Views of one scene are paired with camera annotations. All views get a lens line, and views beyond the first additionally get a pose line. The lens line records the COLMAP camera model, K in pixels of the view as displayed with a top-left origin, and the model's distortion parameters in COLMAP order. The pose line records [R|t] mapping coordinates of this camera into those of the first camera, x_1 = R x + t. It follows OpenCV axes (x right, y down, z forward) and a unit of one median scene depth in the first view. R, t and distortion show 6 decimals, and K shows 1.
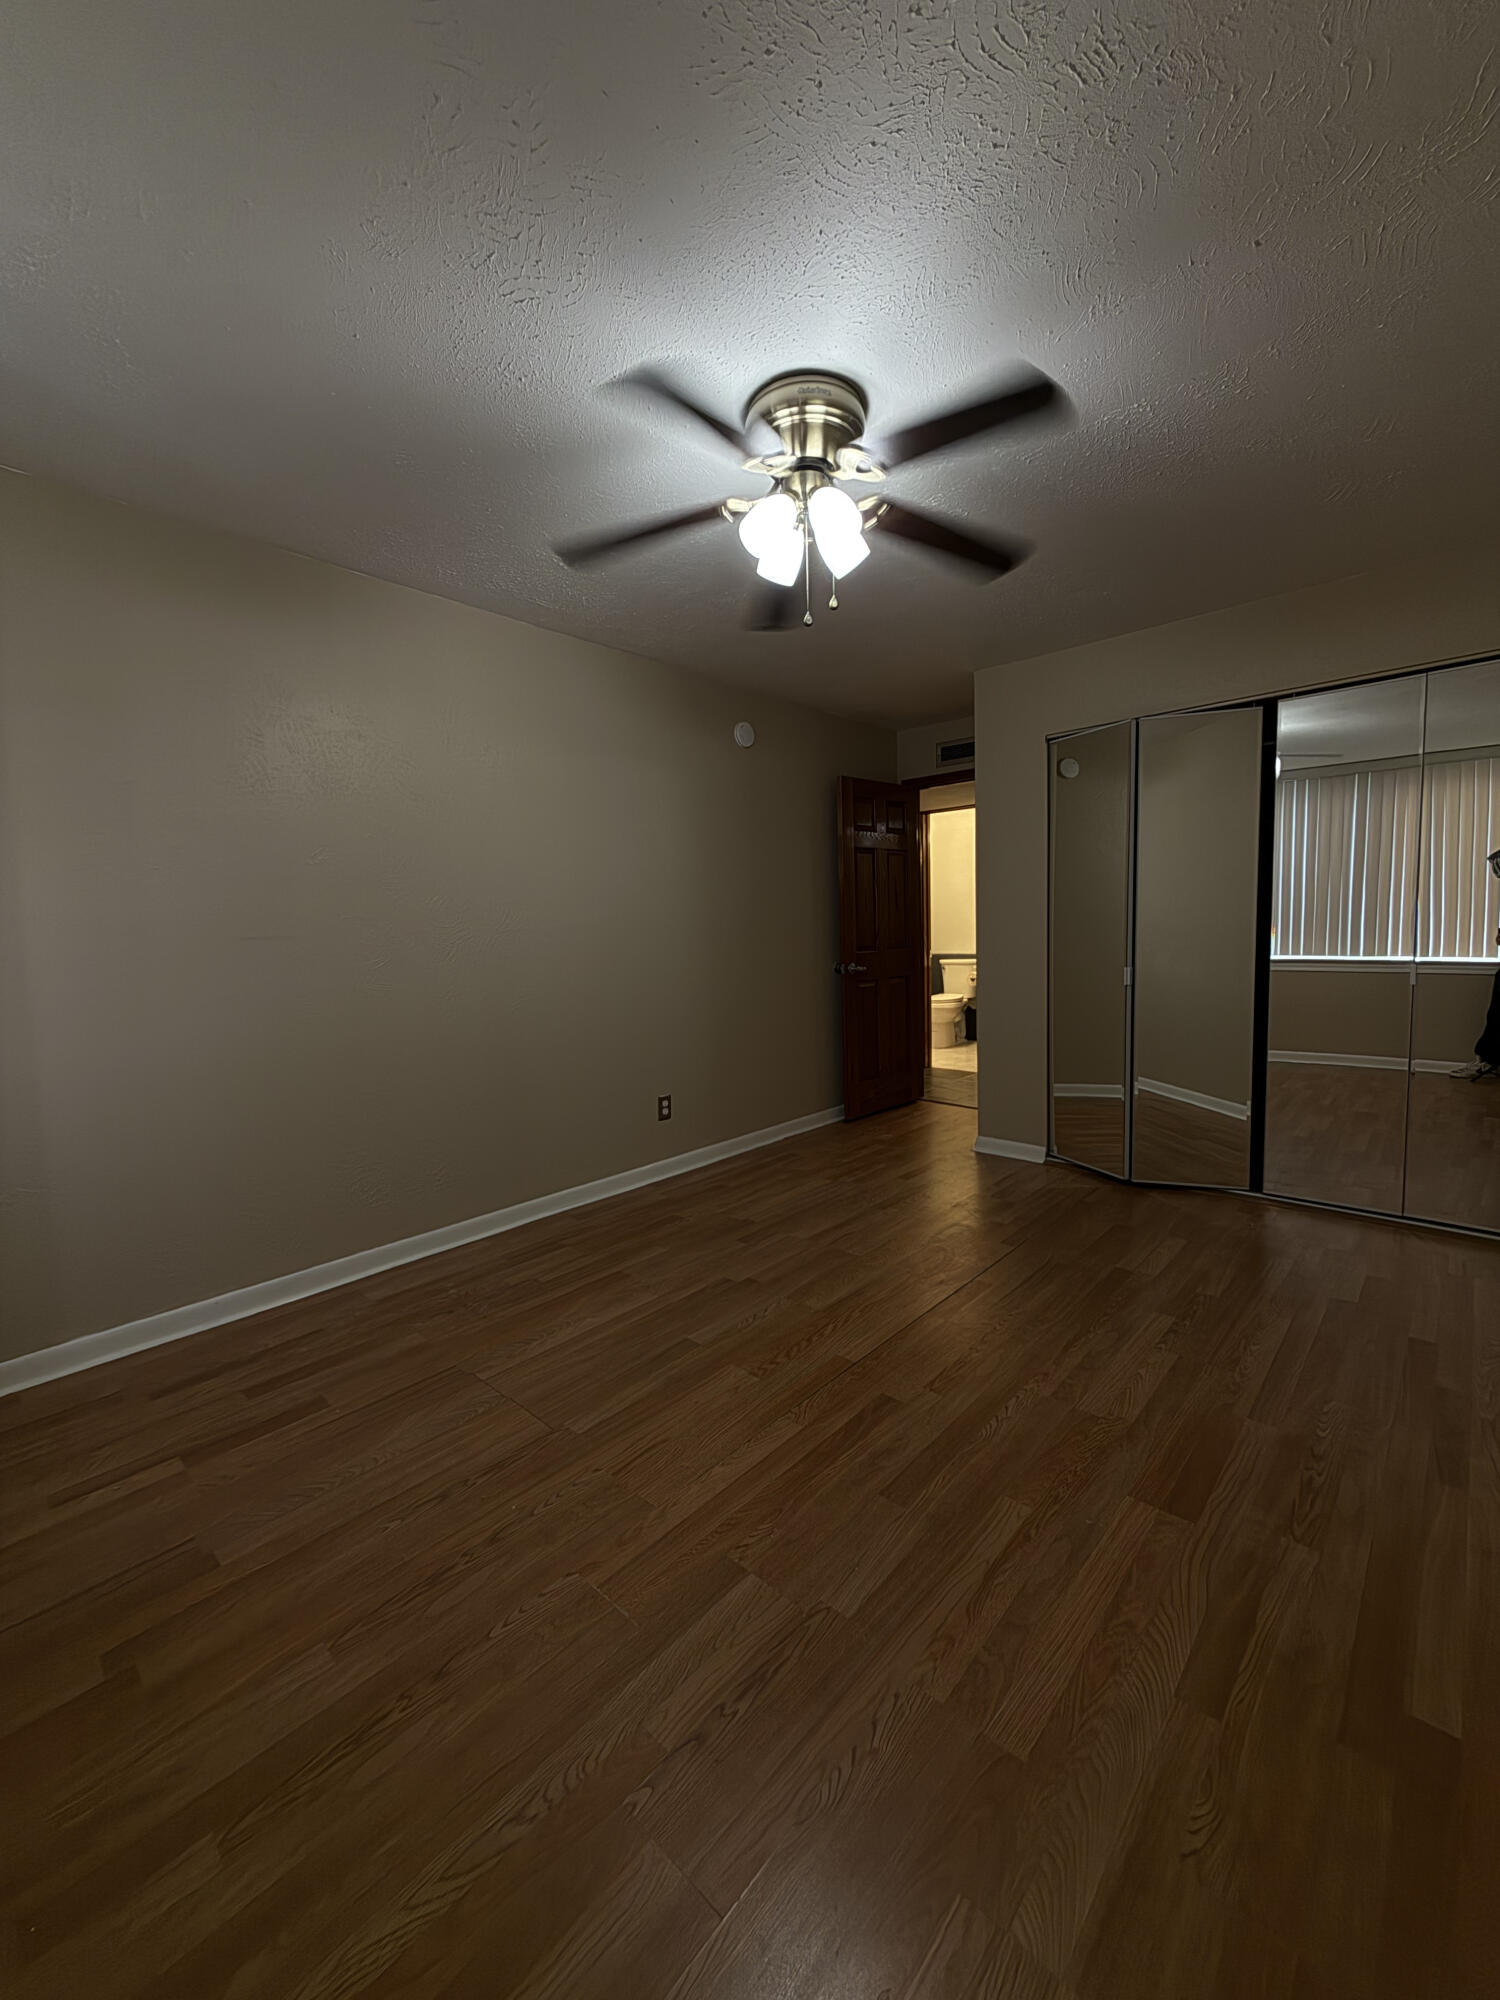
lens RADIAL K [[794.0, 0, 750.2], [0, 794.0, 996.3], [0, 0, 1]] dist [0.002002, -0.000396]
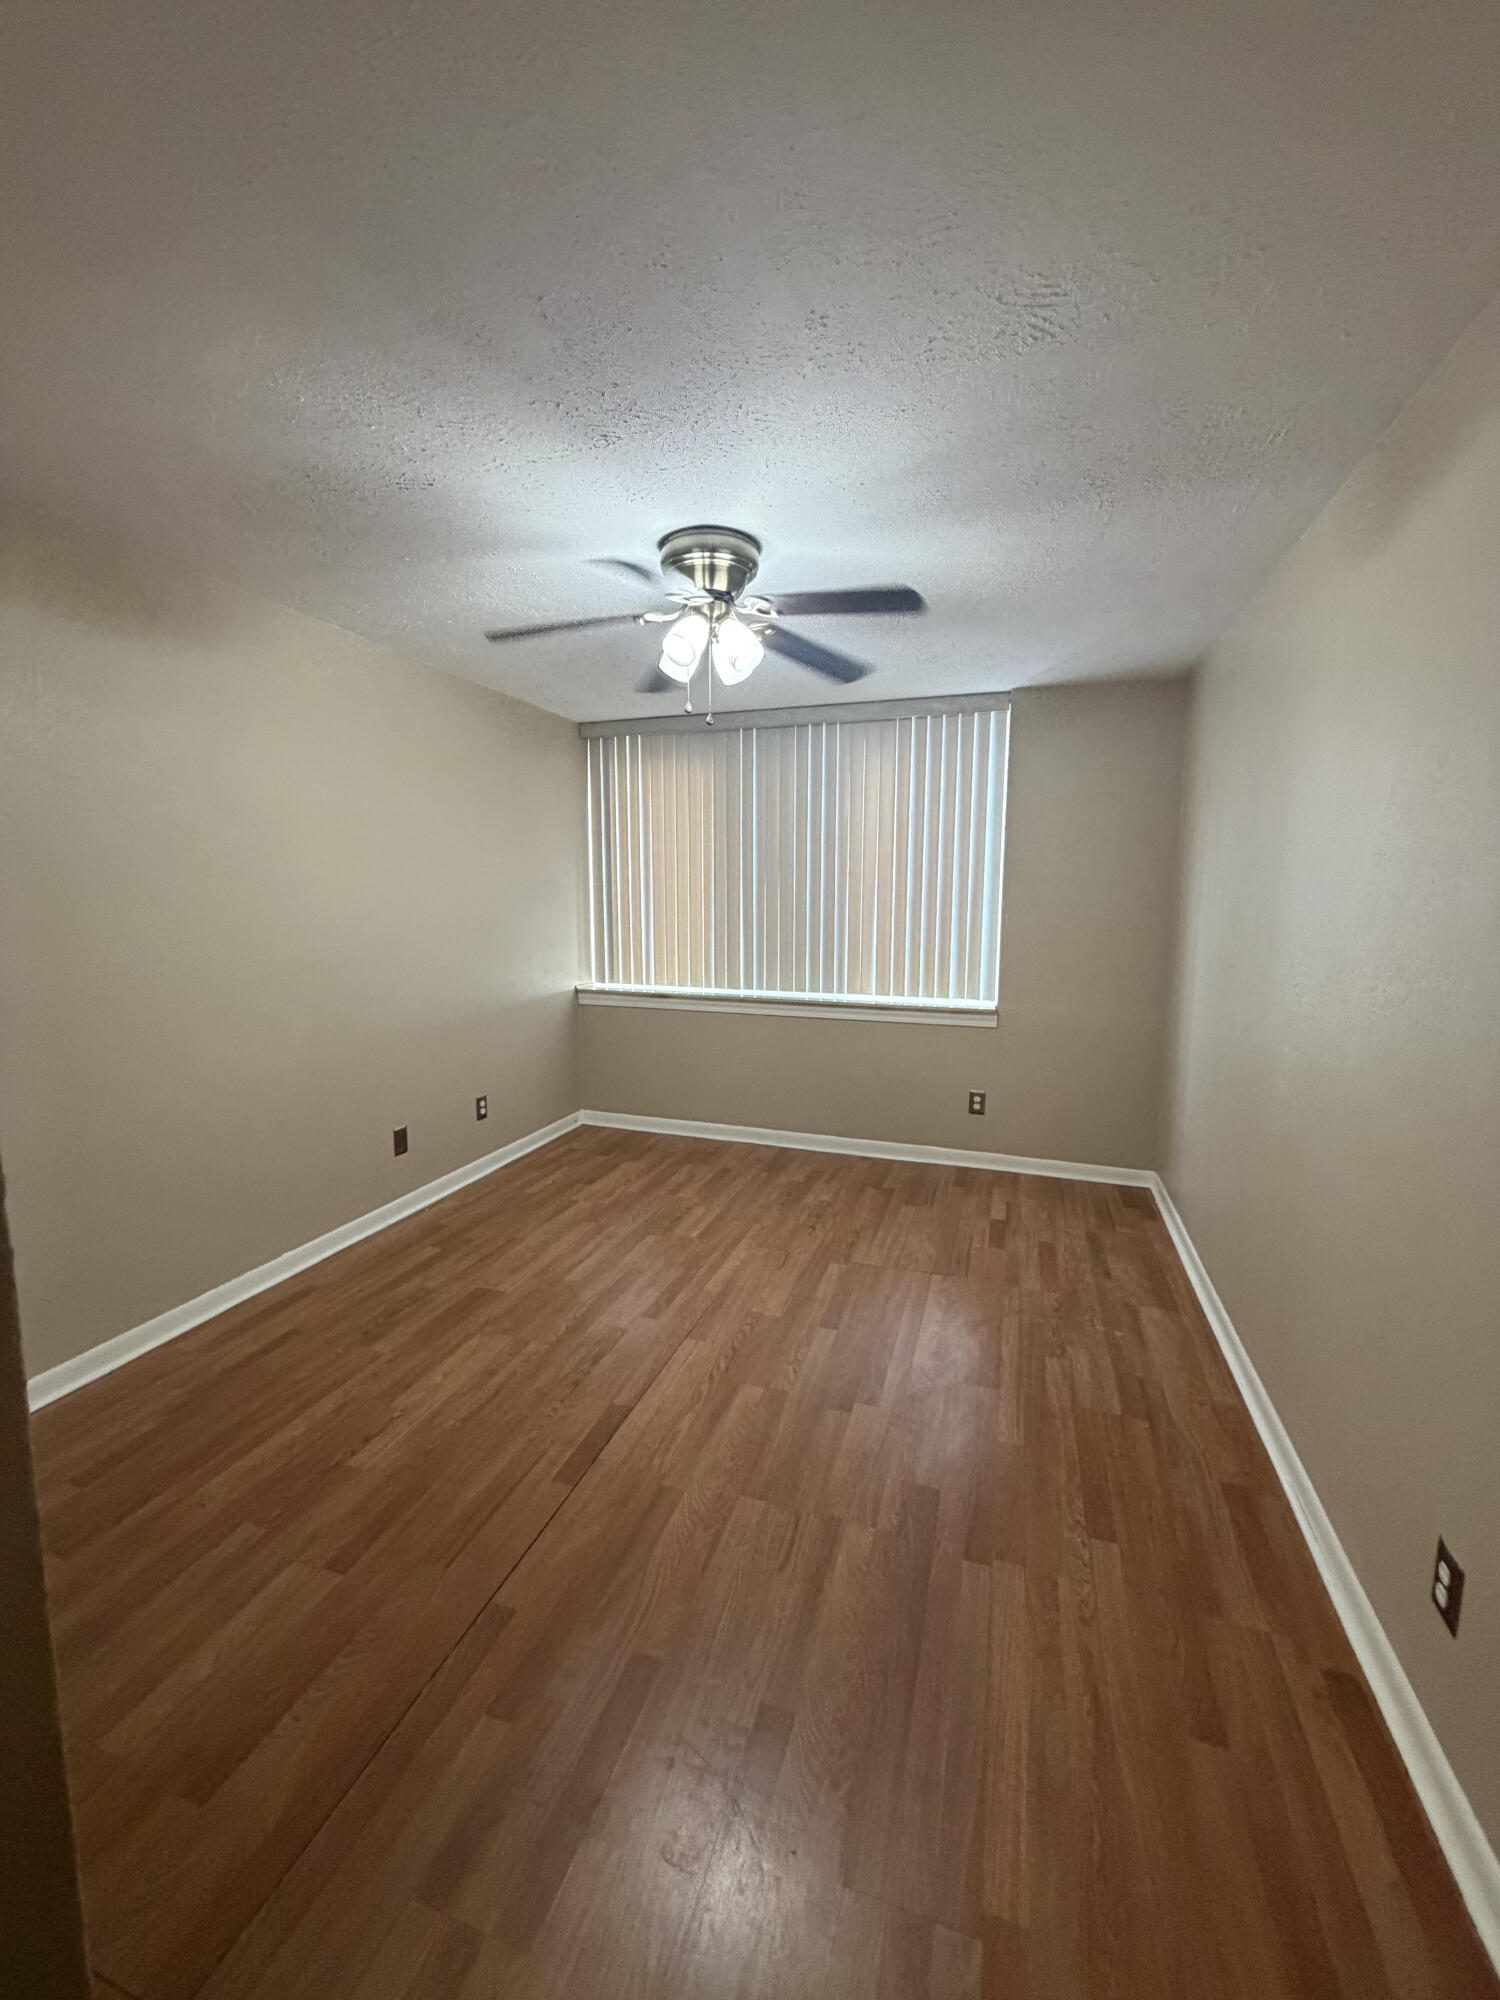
lens RADIAL K [[794.0, 0, 747.9], [0, 794.0, 997.0], [0, 0, 1]] dist [0.002002, -0.000396]
pose [[-0.913782, 0.072174, -0.399741, 0.508154], [-0.018192, 0.975830, 0.217773, -0.311086], [0.405797, 0.206269, -0.890383, 2.079791]]
